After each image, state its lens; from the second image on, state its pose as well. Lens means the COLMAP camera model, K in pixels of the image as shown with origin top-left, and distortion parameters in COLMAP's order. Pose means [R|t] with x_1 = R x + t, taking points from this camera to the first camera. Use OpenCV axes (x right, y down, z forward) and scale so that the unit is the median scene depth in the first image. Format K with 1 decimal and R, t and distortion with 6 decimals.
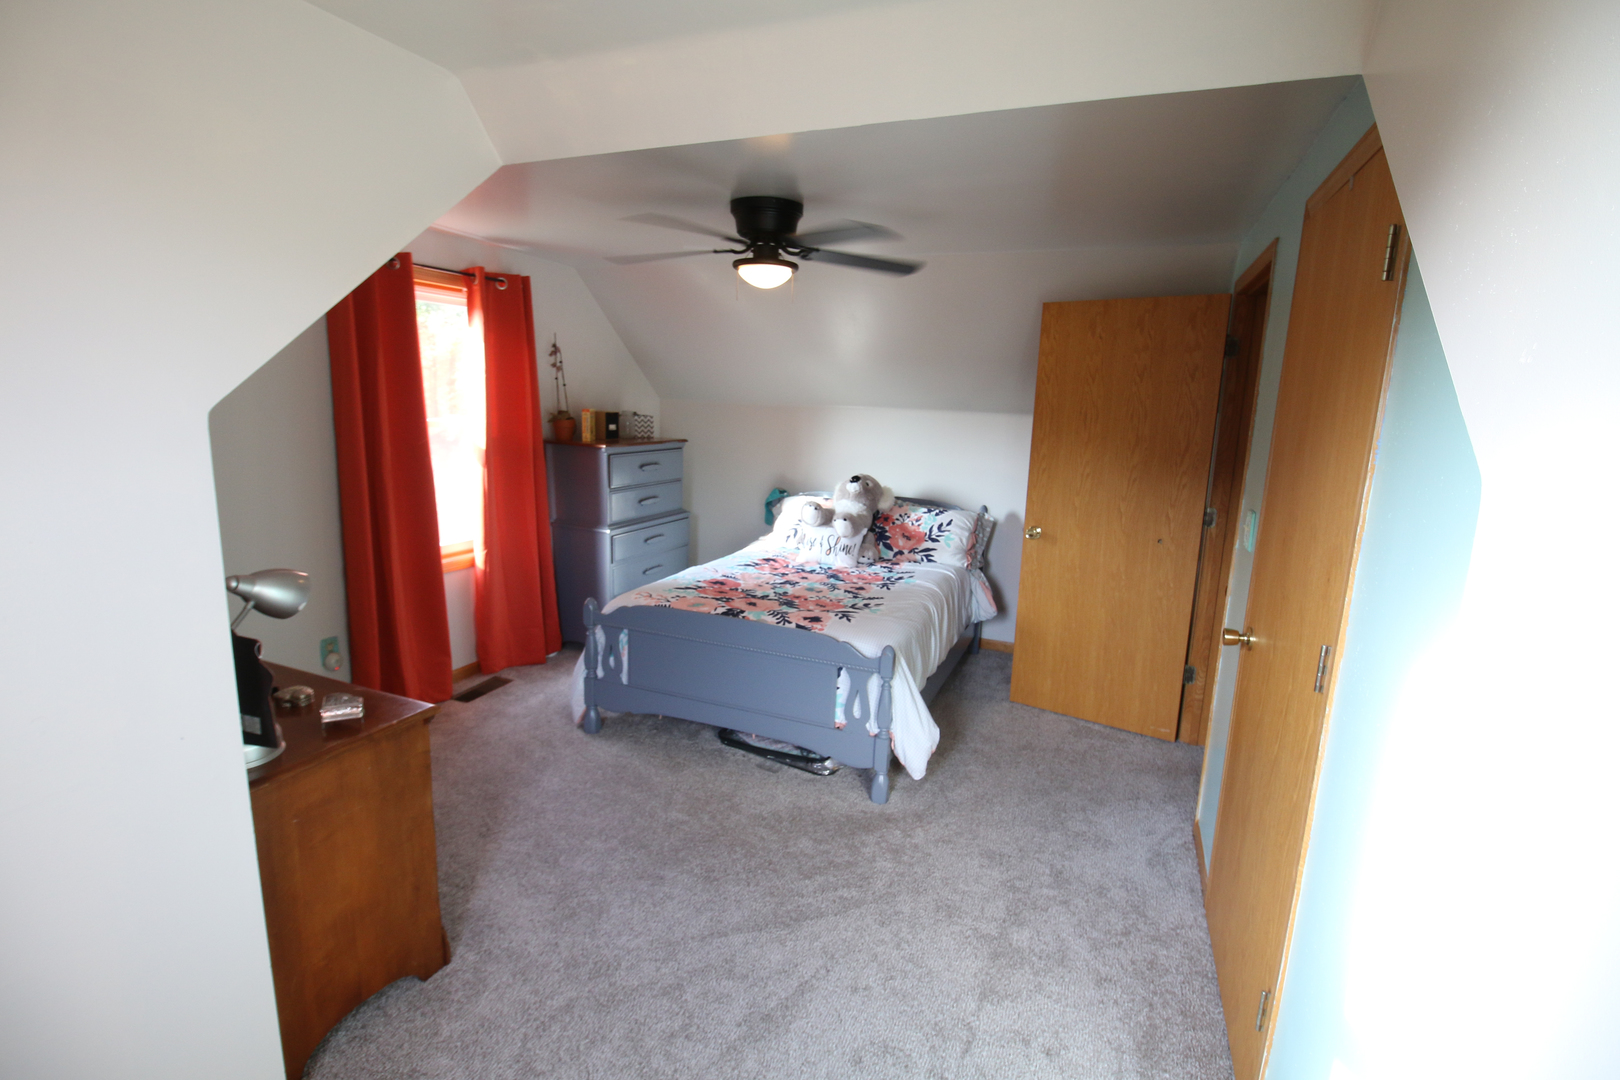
lens RADIAL K [[769.0, 0, 800.5], [0, 769.0, 543.6], [0, 0, 1]] dist [0.000676, -0.015111]
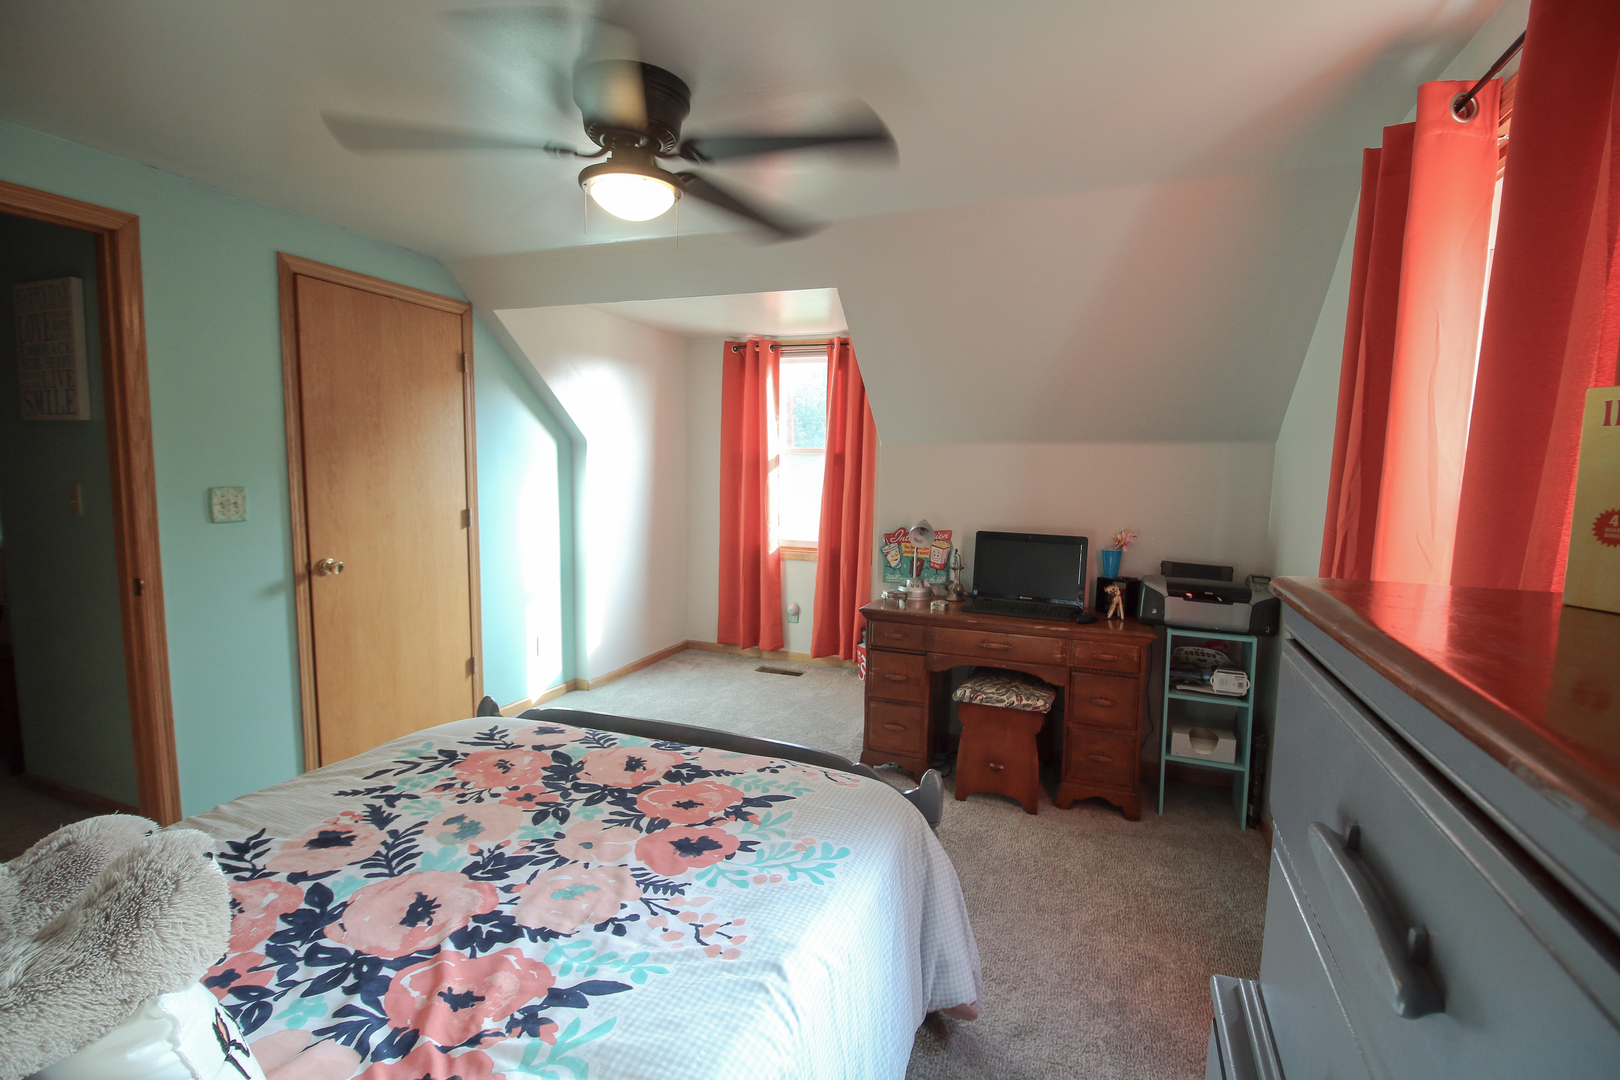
lens RADIAL K [[769.0, 0, 800.5], [0, 769.0, 543.6], [0, 0, 1]] dist [0.000676, -0.015111]
pose [[-0.998201, -0.054193, -0.025629, -0.148467], [-0.059364, 0.953128, 0.296685, -0.222699], [0.008349, 0.297673, -0.954631, 1.381658]]
